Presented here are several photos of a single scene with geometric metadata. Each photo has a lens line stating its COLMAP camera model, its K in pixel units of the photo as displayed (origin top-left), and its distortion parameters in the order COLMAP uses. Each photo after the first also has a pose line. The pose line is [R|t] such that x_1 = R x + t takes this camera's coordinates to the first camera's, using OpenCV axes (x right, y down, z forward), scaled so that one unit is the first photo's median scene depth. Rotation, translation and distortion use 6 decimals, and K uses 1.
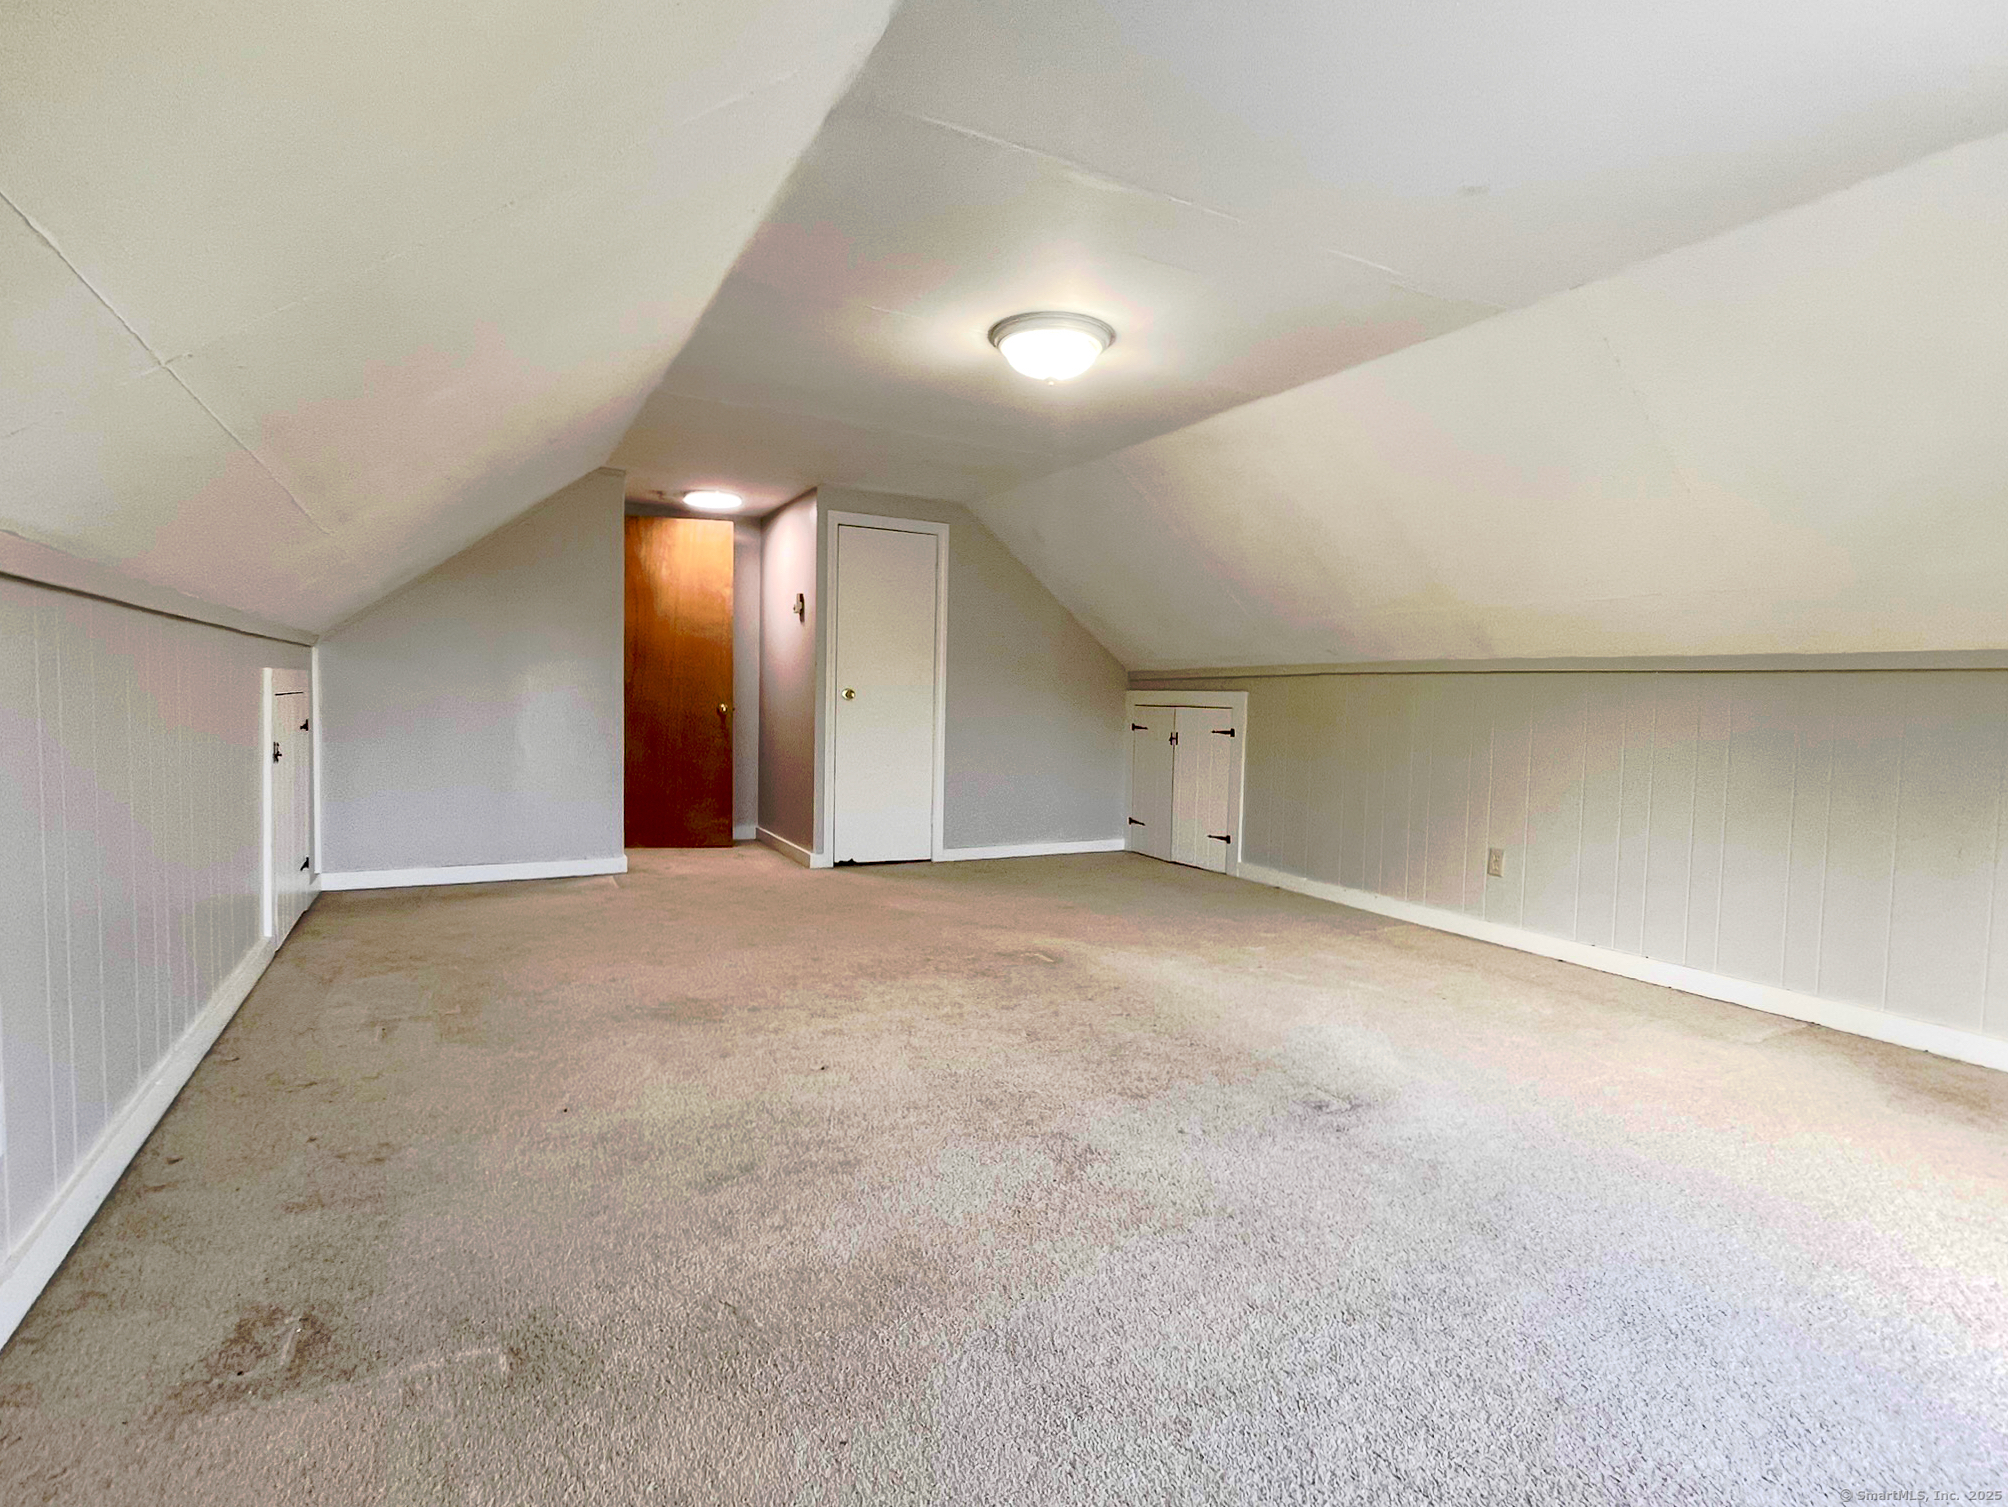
lens RADIAL K [[987.7, 0, 1003.0], [0, 987.7, 745.3], [0, 0, 1]] dist [0.000241, 0.000209]
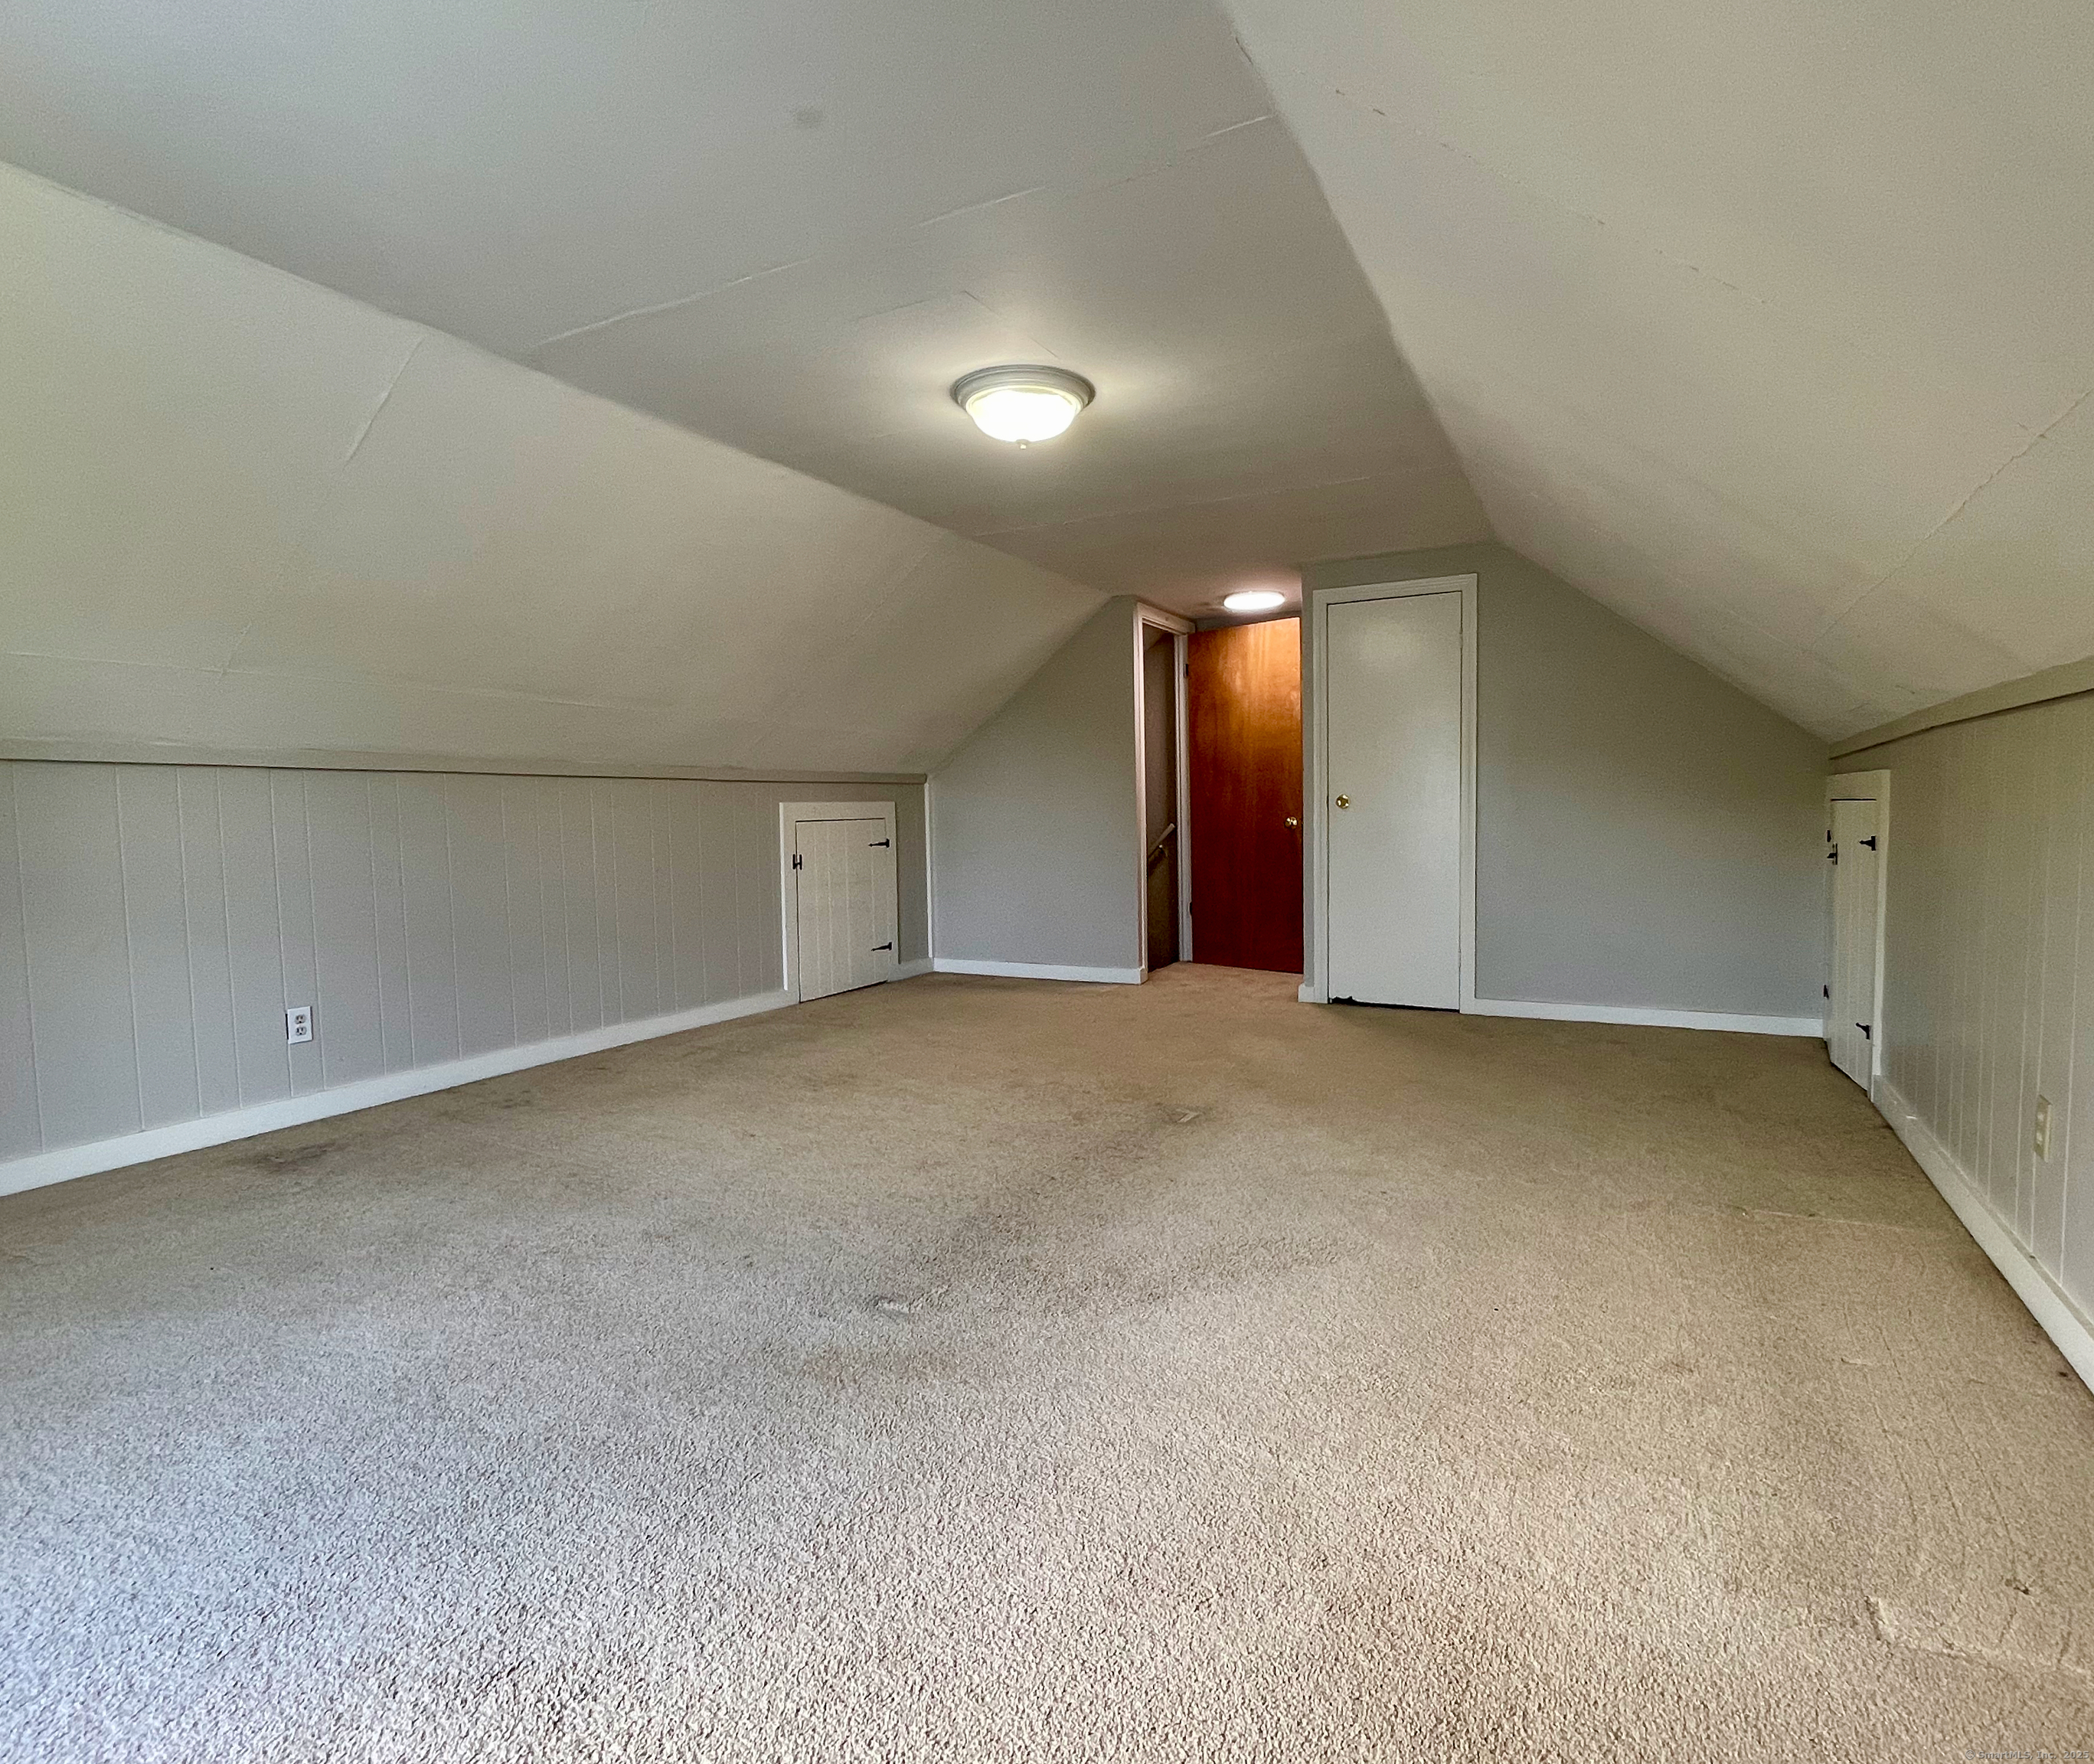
lens RADIAL K [[1115.8, 0, 1047.3], [0, 1115.8, 888.9], [0, 0, 1]] dist [-0.003876, -0.000287]
pose [[0.553168, 0.024783, -0.832701, 0.497888], [-0.007627, 0.999666, 0.024686, 0.000745], [0.833035, -0.007304, 0.553173, 0.255973]]
